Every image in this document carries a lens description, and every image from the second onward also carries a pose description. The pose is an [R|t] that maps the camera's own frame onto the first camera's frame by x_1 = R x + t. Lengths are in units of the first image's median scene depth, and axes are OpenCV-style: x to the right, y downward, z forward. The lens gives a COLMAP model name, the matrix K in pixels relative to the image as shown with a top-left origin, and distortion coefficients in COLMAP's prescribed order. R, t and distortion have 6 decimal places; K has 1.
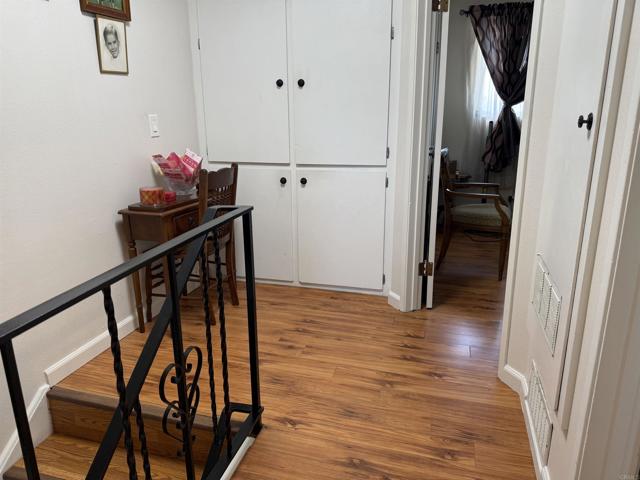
lens RADIAL K [[451.7, 0, 319.7], [0, 451.7, 236.1], [0, 0, 1]] dist [0.045774, -0.052998]
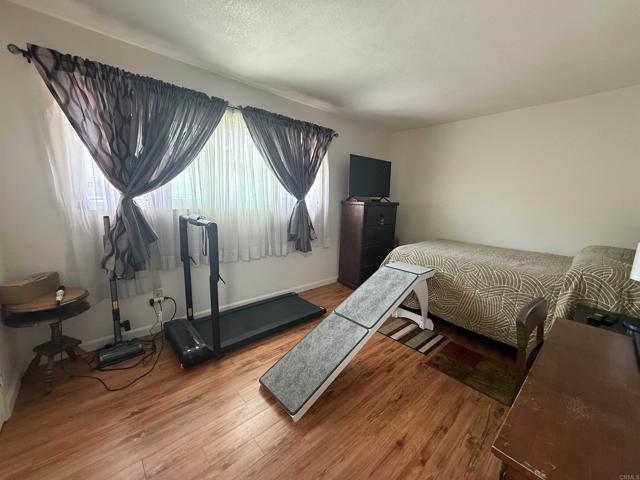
lens RADIAL K [[254.5, 0, 316.5], [0, 254.5, 236.6], [0, 0, 1]] dist [-0.000428, -0.000280]
pose [[0.523534, -0.097560, 0.846401, 0.210166], [0.207170, 0.978184, -0.015392, -0.148198], [-0.826434, 0.183407, 0.532324, 0.519159]]
